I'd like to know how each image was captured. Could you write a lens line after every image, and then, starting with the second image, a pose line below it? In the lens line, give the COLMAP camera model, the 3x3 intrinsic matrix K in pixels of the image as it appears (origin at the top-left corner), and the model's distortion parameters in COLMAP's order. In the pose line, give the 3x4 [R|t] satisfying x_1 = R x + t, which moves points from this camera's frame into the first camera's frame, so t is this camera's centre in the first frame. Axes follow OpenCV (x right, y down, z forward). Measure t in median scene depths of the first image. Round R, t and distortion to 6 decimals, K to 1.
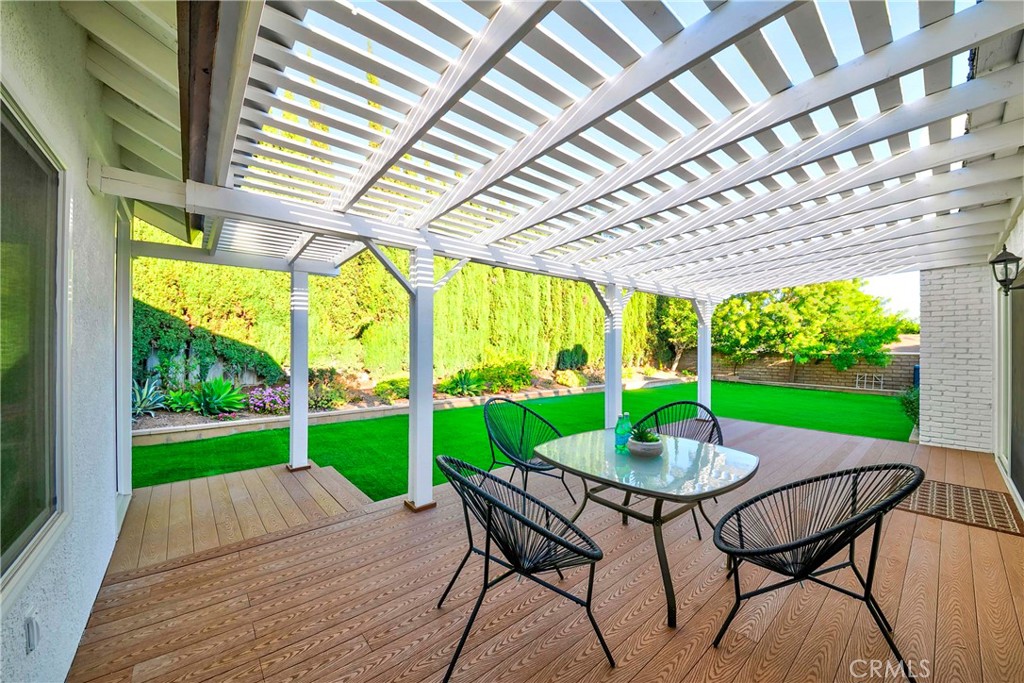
lens RADIAL K [[371.1, 0, 516.9], [0, 371.1, 343.3], [0, 0, 1]] dist [-0.010371, -0.000787]
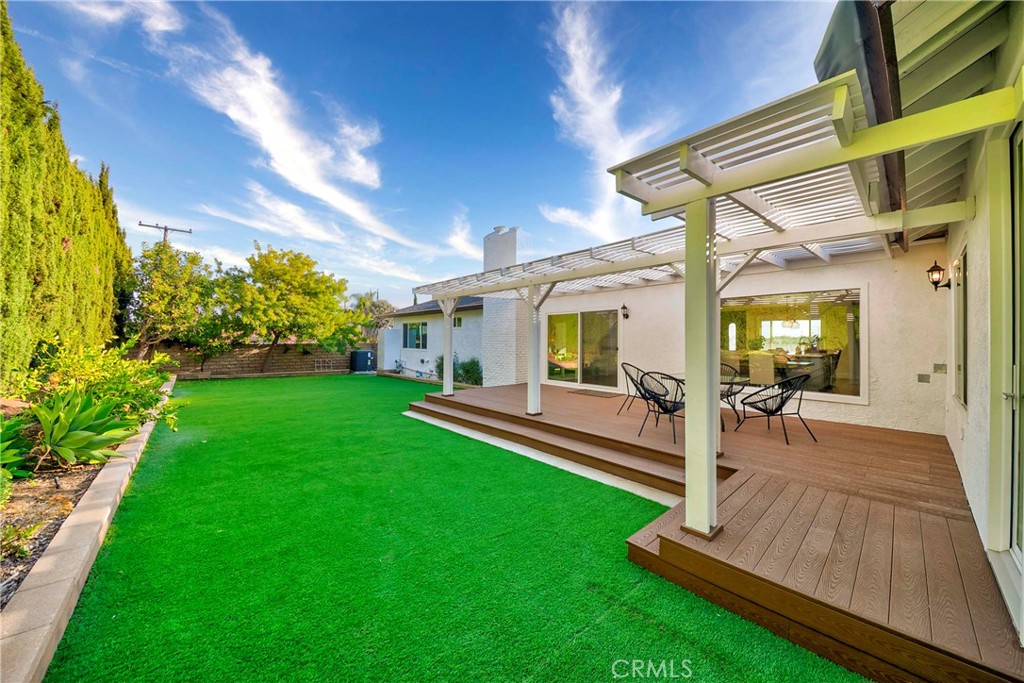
lens RADIAL K [[371.1, 0, 519.4], [0, 371.1, 336.7], [0, 0, 1]] dist [-0.010371, -0.000787]
pose [[-0.024185, 0.004525, 0.999697, -1.598980], [-0.009399, 0.999945, -0.004754, 0.034182], [-0.999663, -0.009512, -0.024141, 1.763429]]
